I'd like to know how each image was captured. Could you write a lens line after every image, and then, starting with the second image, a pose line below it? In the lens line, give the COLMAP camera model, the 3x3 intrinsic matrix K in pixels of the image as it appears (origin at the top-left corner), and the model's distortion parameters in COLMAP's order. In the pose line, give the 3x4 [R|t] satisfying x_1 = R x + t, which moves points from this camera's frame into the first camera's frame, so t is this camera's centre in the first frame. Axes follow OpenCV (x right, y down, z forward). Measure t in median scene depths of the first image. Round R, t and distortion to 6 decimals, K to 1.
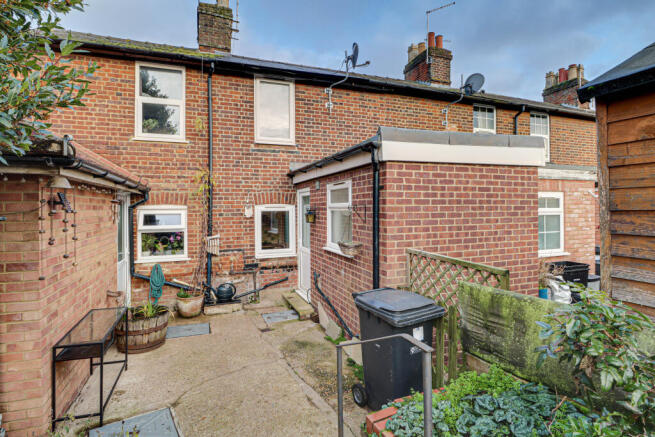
lens RADIAL K [[310.8, 0, 315.4], [0, 310.8, 215.4], [0, 0, 1]] dist [-0.000201, -0.010958]
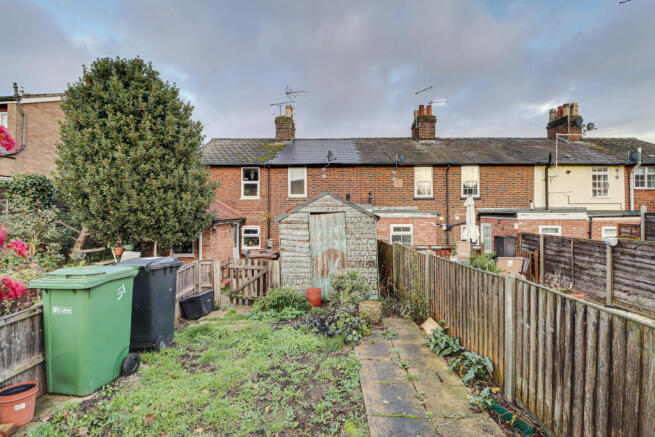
lens RADIAL K [[310.8, 0, 315.4], [0, 310.8, 215.4], [0, 0, 1]] dist [-0.000201, -0.010958]
pose [[0.918943, 0.005059, -0.394358, 0.897051], [-0.007103, 0.999968, -0.003724, -0.104993], [0.394327, 0.006223, 0.918949, -0.996288]]
